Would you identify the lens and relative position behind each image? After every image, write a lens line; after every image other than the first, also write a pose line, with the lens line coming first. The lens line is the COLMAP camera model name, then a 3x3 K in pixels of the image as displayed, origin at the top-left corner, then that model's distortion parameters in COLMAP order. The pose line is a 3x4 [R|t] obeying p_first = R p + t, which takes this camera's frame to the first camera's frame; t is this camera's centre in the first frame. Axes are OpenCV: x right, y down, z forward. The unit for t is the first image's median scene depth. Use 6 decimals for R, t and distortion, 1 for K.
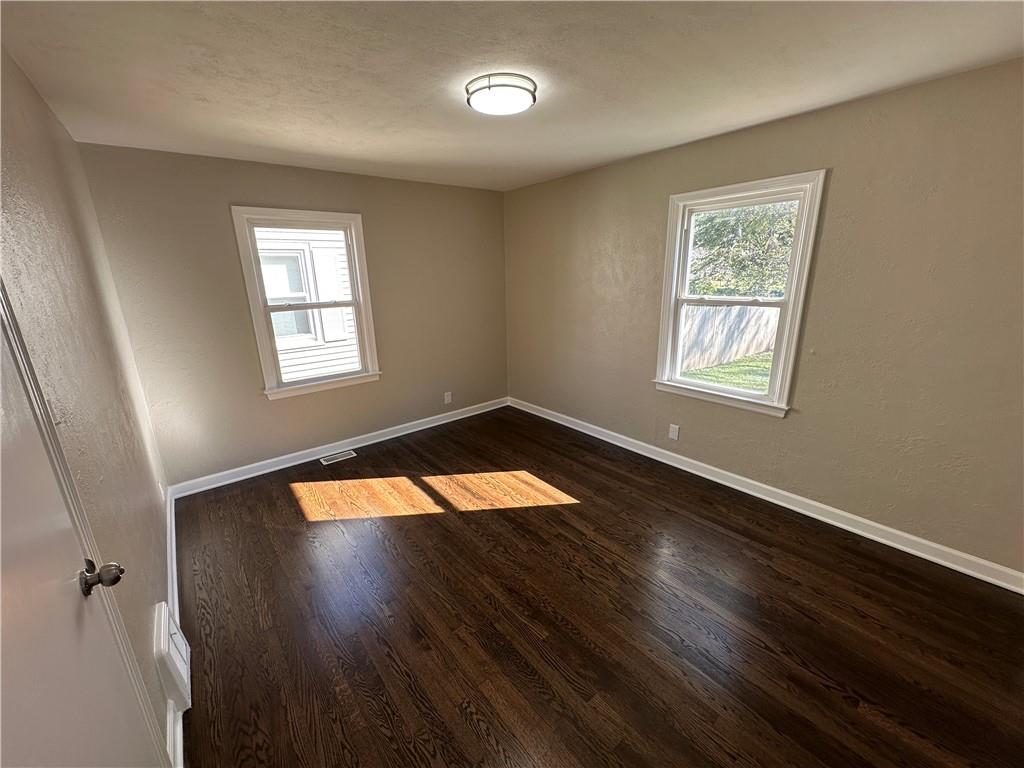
lens RADIAL K [[407.9, 0, 510.1], [0, 407.9, 385.4], [0, 0, 1]] dist [-0.002062, 0.000449]
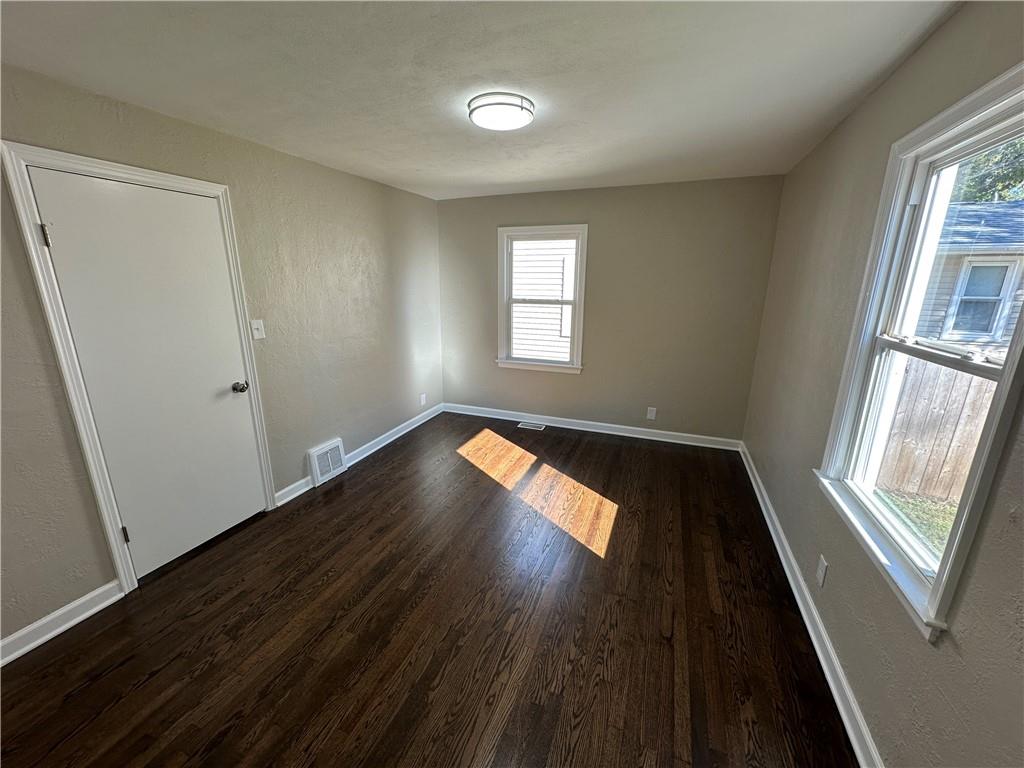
lens RADIAL K [[407.8, 0, 510.6], [0, 407.8, 384.5], [0, 0, 1]] dist [0.000200, 0.000067]
pose [[0.494960, 0.243642, -0.834059, 0.598202], [-0.254731, 0.958396, 0.128796, -0.094519], [0.830739, 0.148712, 0.536431, 0.308985]]
